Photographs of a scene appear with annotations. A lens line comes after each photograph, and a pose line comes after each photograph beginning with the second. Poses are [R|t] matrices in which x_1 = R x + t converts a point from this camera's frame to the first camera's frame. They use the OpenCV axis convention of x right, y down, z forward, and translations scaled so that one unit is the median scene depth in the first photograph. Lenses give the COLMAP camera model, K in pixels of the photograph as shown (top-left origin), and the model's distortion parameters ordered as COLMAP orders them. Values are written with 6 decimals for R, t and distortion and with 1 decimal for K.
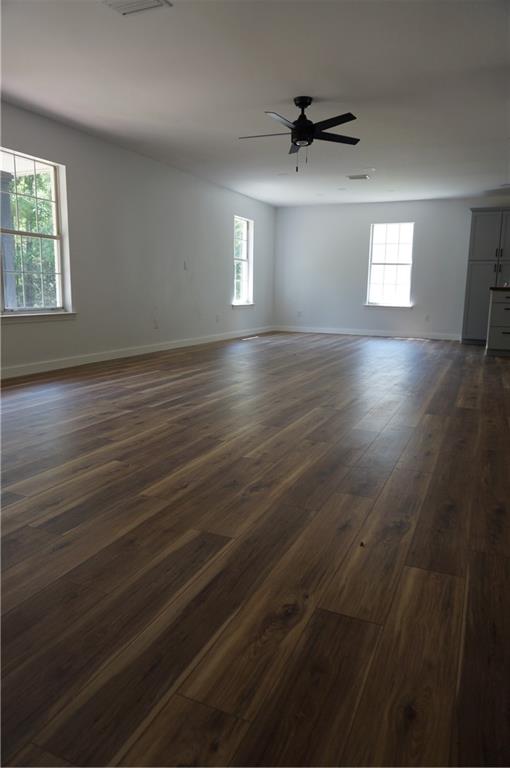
lens RADIAL K [[545.3, 0, 258.5], [0, 545.3, 381.8], [0, 0, 1]] dist [0.007203, 0.002316]
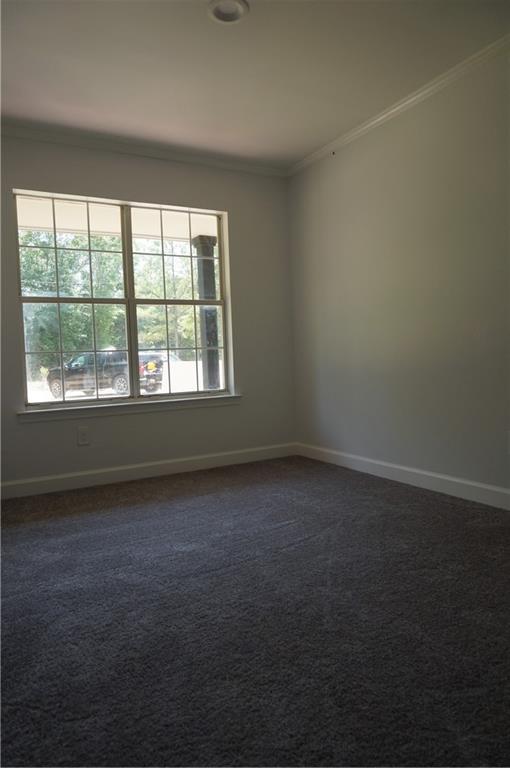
lens RADIAL K [[545.3, 0, 268.2], [0, 545.3, 410.3], [0, 0, 1]] dist [0.007203, 0.002316]
pose [[0.796945, 0.015857, -0.603844, 0.215261], [-0.056526, 0.997227, -0.048416, -0.090658], [0.601401, 0.072717, 0.795631, 0.524916]]
